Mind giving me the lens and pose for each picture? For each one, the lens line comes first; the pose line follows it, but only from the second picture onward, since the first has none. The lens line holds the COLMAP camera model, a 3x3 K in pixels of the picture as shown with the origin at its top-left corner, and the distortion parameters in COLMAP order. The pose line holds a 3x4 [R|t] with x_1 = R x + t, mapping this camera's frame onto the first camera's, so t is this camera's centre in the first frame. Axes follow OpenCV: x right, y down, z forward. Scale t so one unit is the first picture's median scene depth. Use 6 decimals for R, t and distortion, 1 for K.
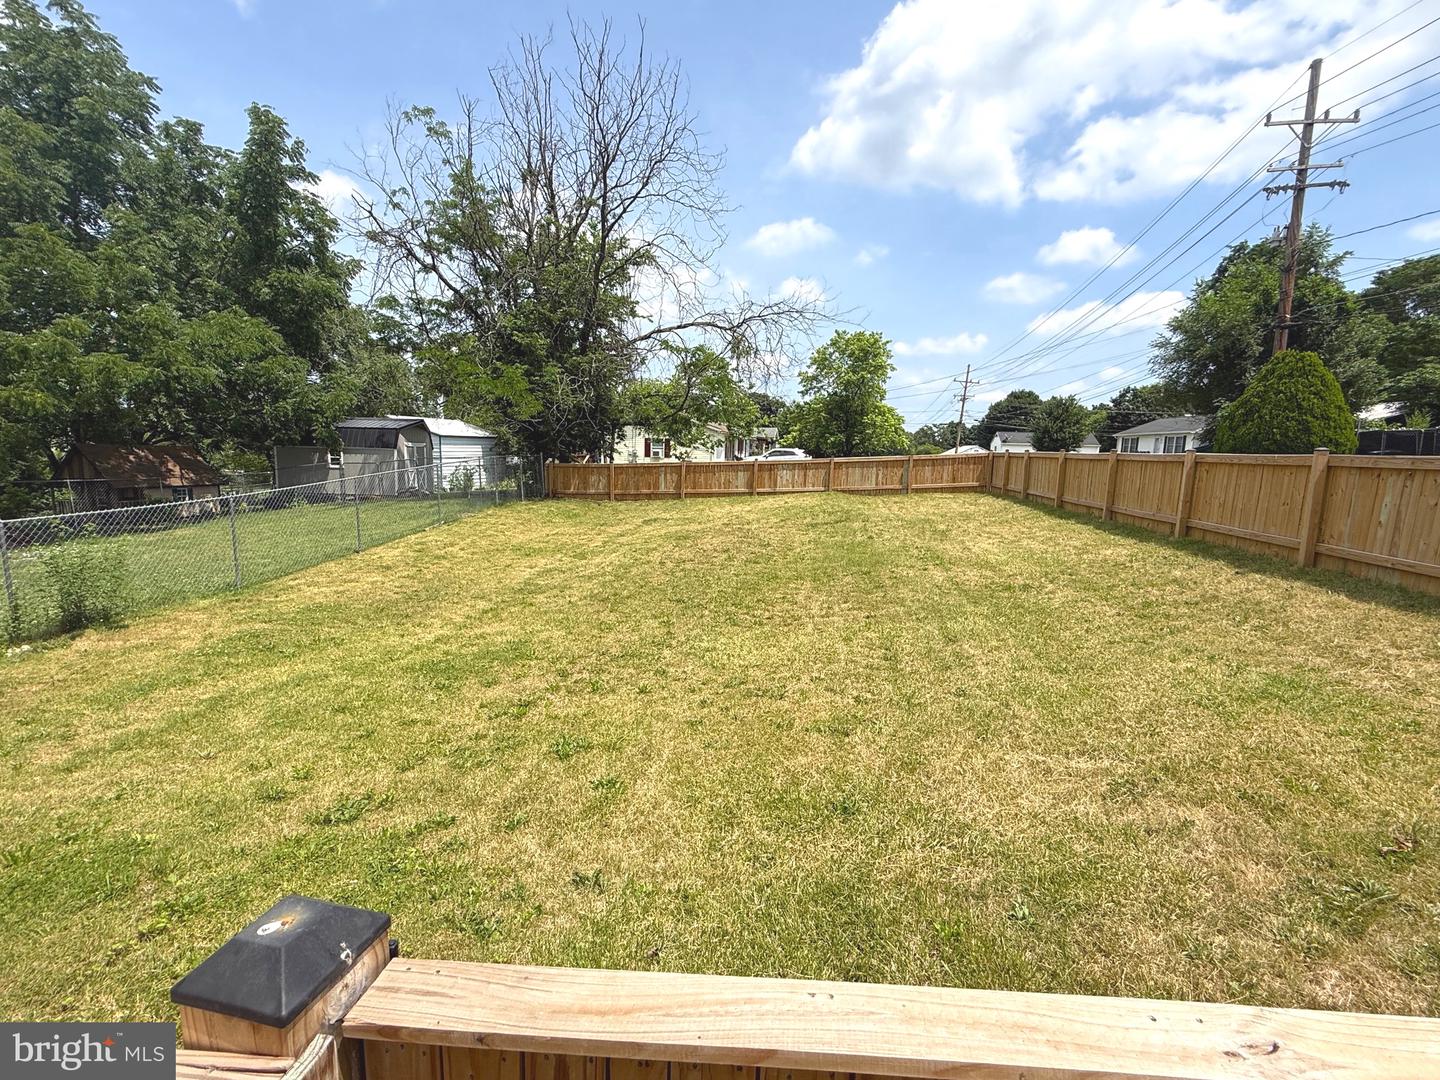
lens RADIAL K [[643.3, 0, 715.3], [0, 643.3, 543.1], [0, 0, 1]] dist [-0.003403, 0.002194]
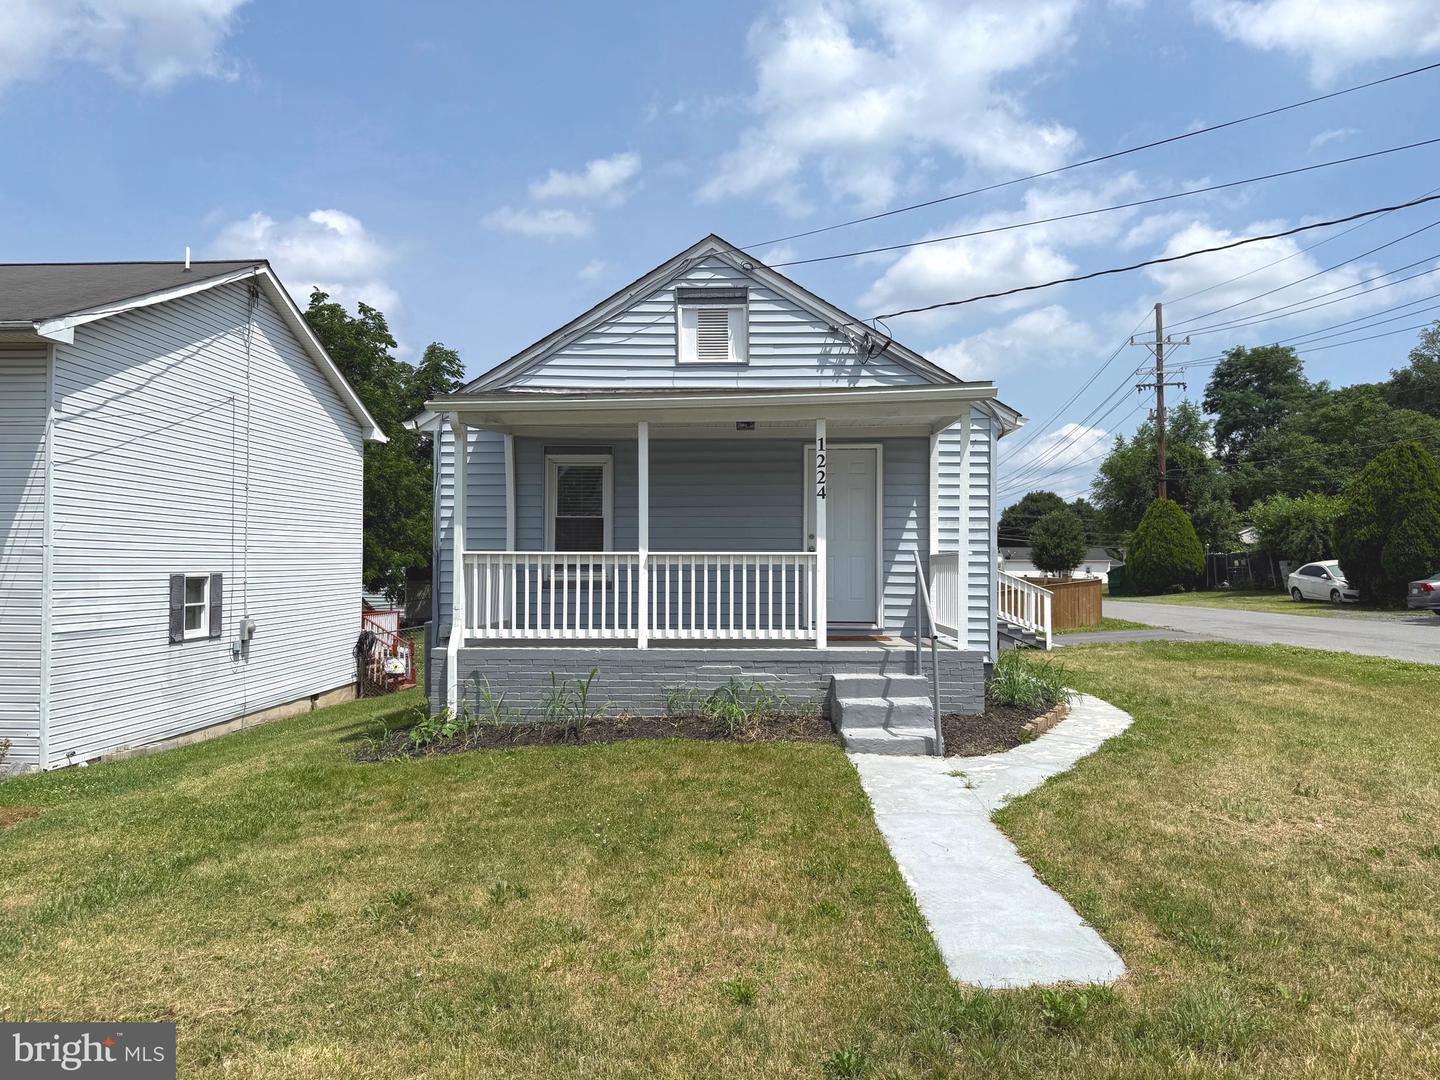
lens RADIAL K [[1005.3, 0, 710.0], [0, 1005.3, 538.7], [0, 0, 1]] dist [0.048572, -0.041317]
pose [[0.995351, -0.019663, 0.094287, -0.313661], [0.035844, 0.984246, -0.173131, 0.140864], [-0.089398, 0.175706, 0.980375, -1.094348]]
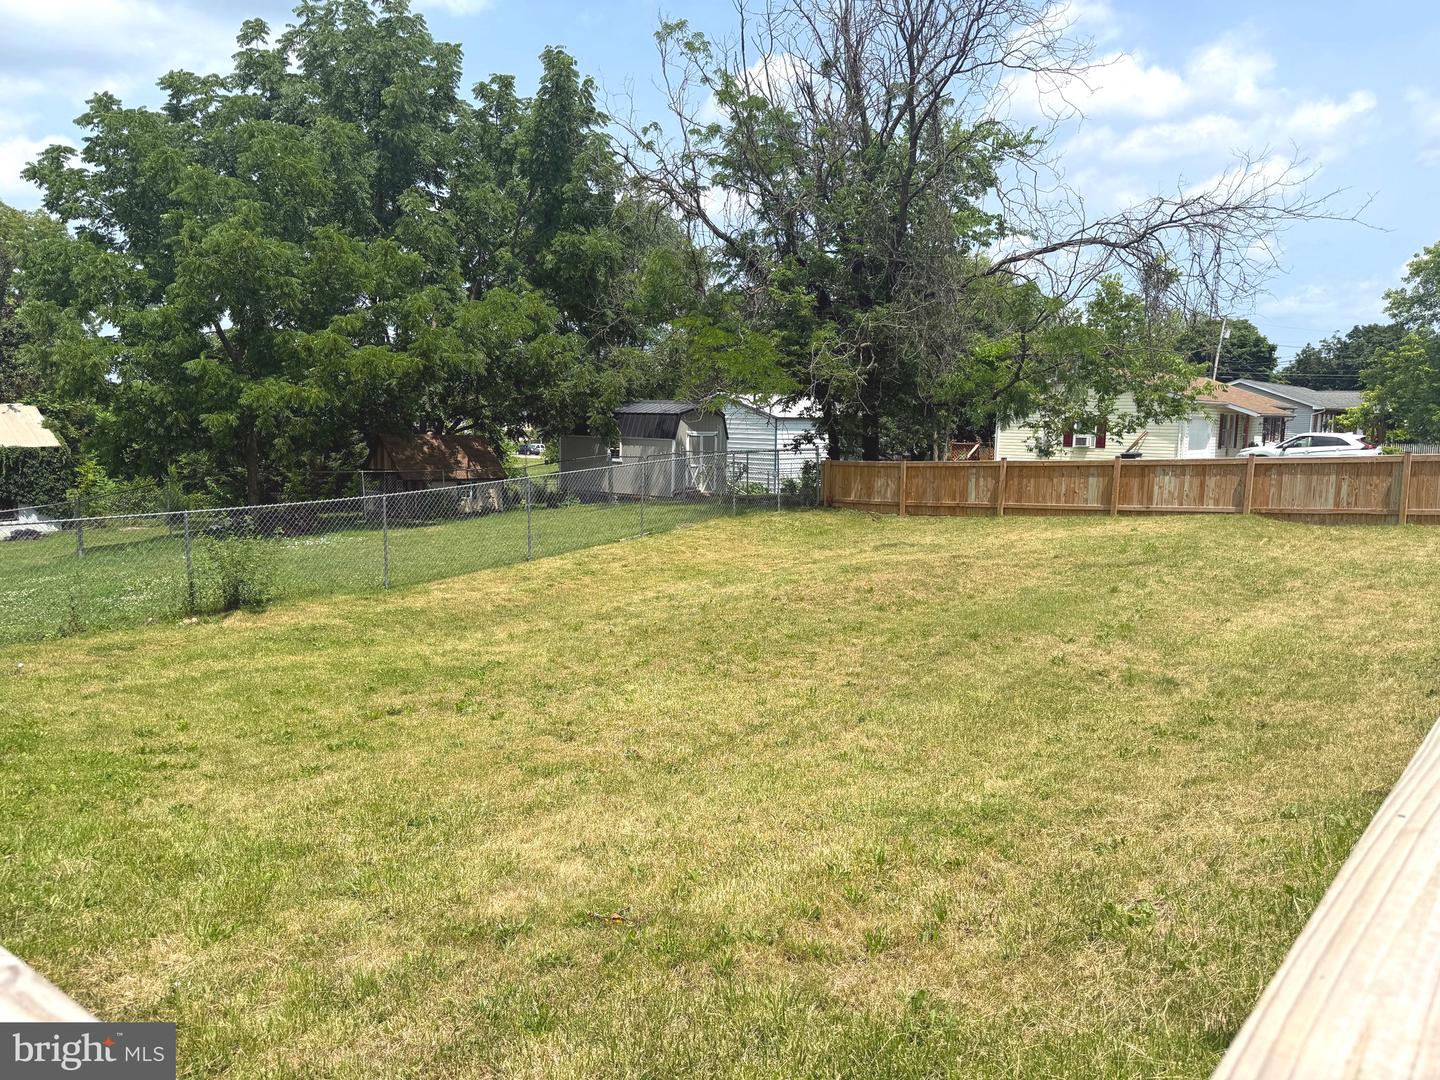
lens RADIAL K [[1005.3, 0, 721.3], [0, 1005.3, 545.3], [0, 0, 1]] dist [0.048572, -0.041317]
pose [[0.849890, 0.055917, -0.523985, 0.235011], [-0.071783, 0.997370, -0.009995, -0.007690], [0.522048, 0.046107, 0.851669, -0.024488]]
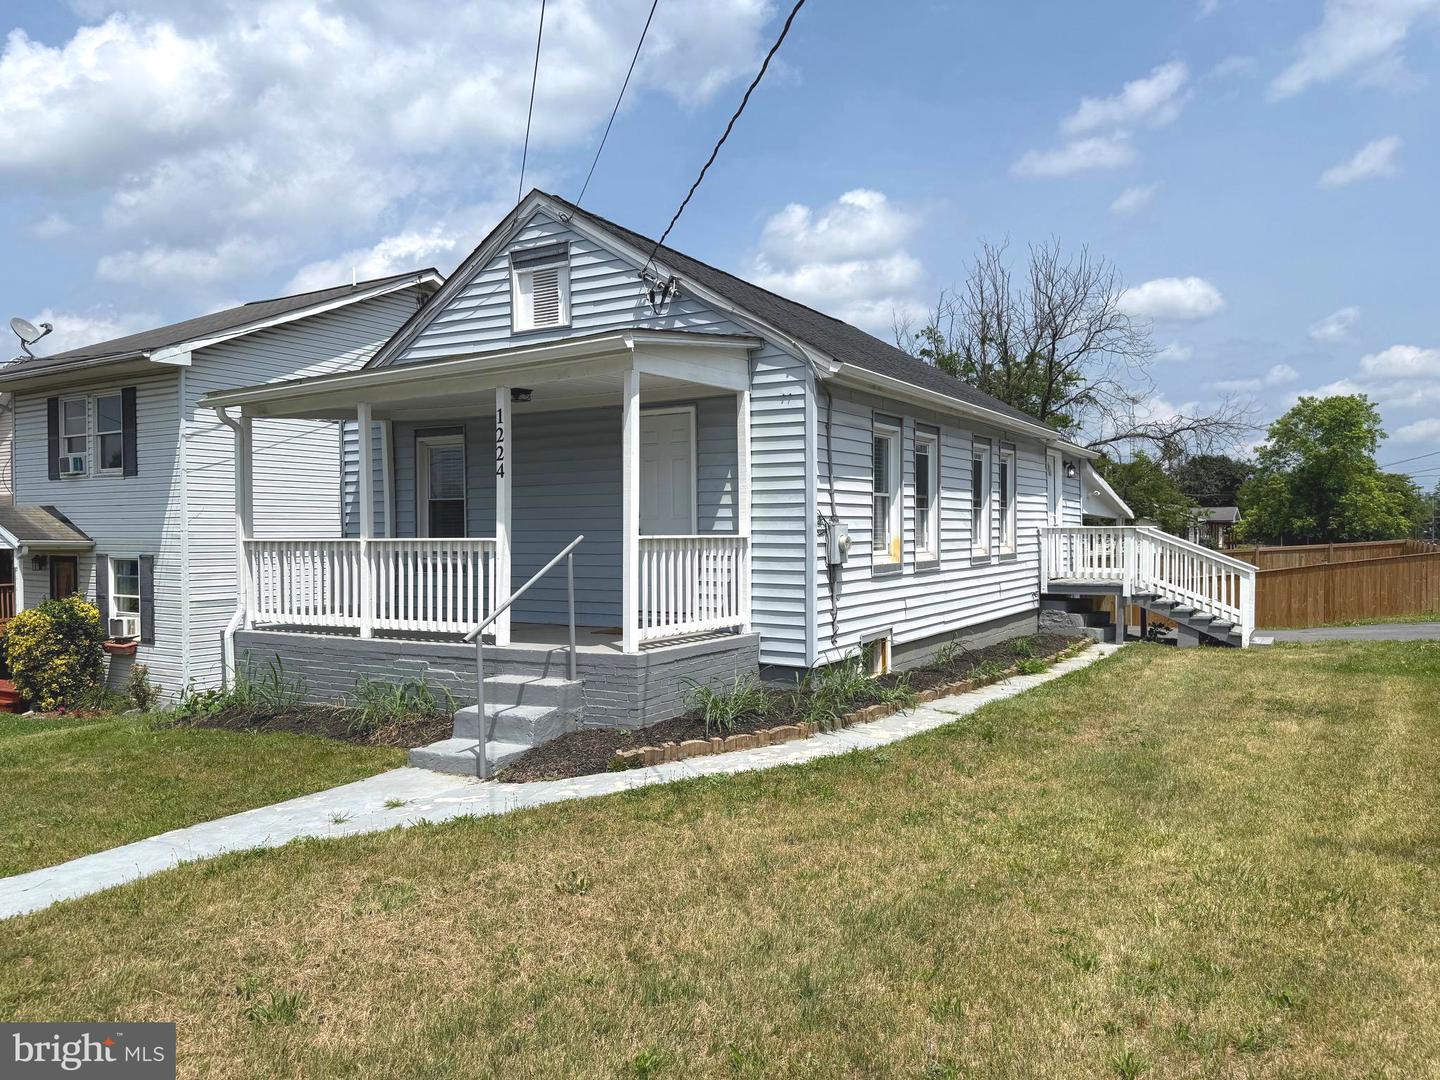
lens RADIAL K [[1005.3, 0, 720.0], [0, 1005.3, 539.8], [0, 0, 1]] dist [0.048572, -0.041317]
pose [[0.921017, -0.029291, -0.388419, -0.006332], [-0.026659, 0.990090, -0.137878, 0.125552], [0.388608, 0.137342, 0.911110, -0.994790]]
